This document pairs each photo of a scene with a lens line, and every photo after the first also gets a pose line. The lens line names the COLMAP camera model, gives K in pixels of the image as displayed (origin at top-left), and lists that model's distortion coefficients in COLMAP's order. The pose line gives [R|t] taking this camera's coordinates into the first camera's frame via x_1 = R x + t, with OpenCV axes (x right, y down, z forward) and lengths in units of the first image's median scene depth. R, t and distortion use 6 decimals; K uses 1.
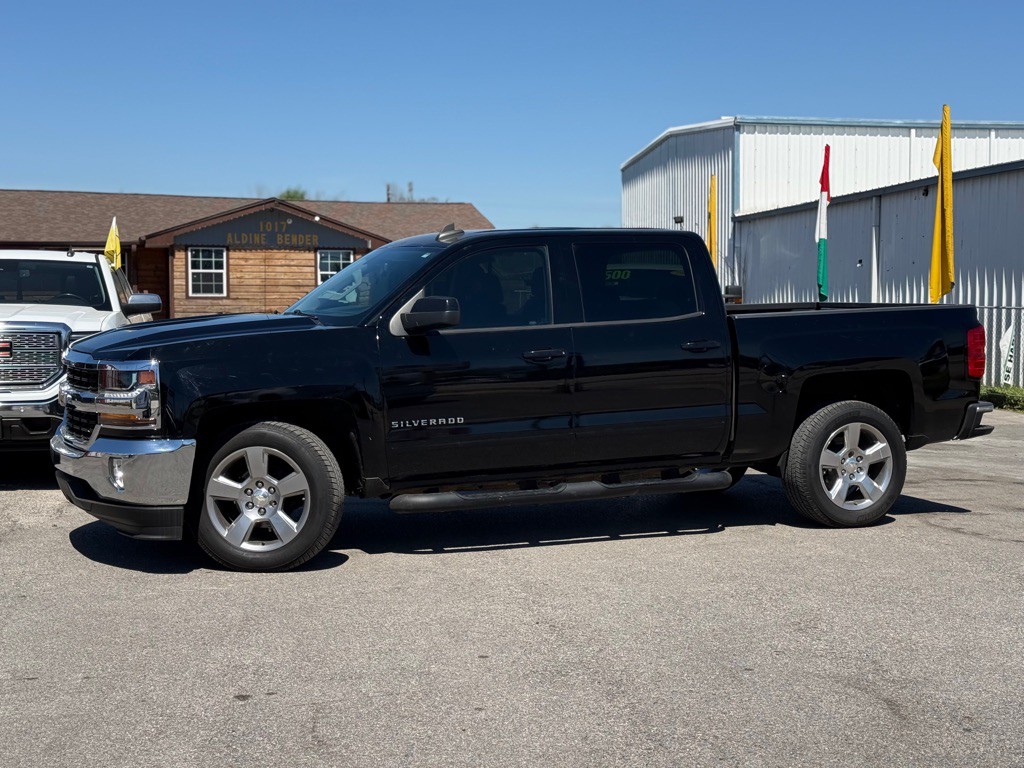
lens RADIAL K [[1422.5, 0, 514.4], [0, 1422.5, 390.4], [0, 0, 1]] dist [0.122715, 0.000000]
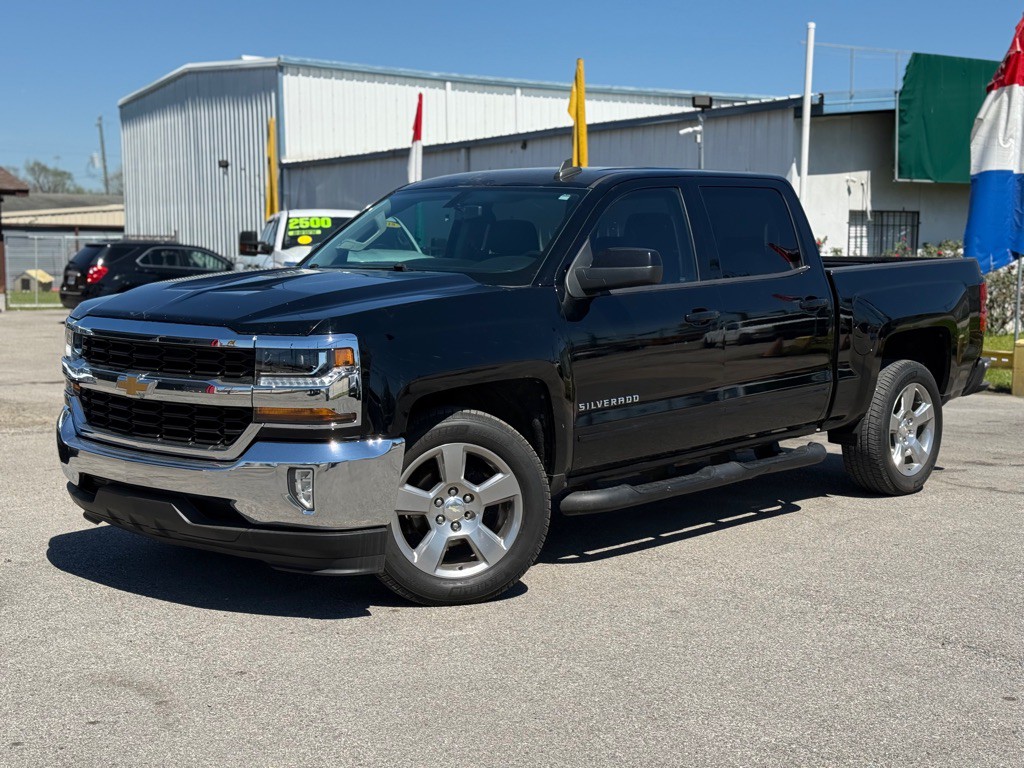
lens RADIAL K [[1422.5, 0, 518.2], [0, 1422.5, 403.2], [0, 0, 1]] dist [0.122715, 0.000000]
pose [[0.918247, -0.038266, 0.394156, -0.113264], [0.021205, 0.998644, 0.047550, -0.004528], [-0.395441, -0.035305, 0.917813, 0.070868]]
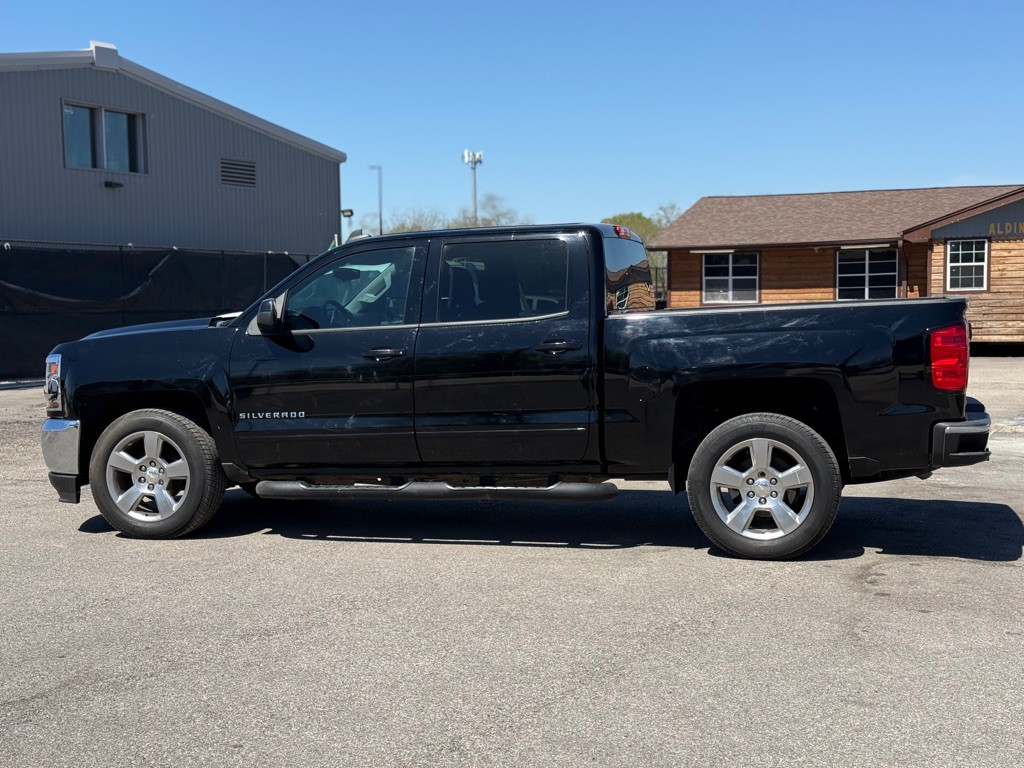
lens RADIAL K [[1422.5, 0, 513.8], [0, 1422.5, 386.5], [0, 0, 1]] dist [0.122715, 0.000000]
pose [[0.773005, 0.027404, -0.633808, 0.201400], [-0.026784, 0.999586, 0.010553, -0.004137], [0.633835, 0.008818, 0.773418, 0.073961]]
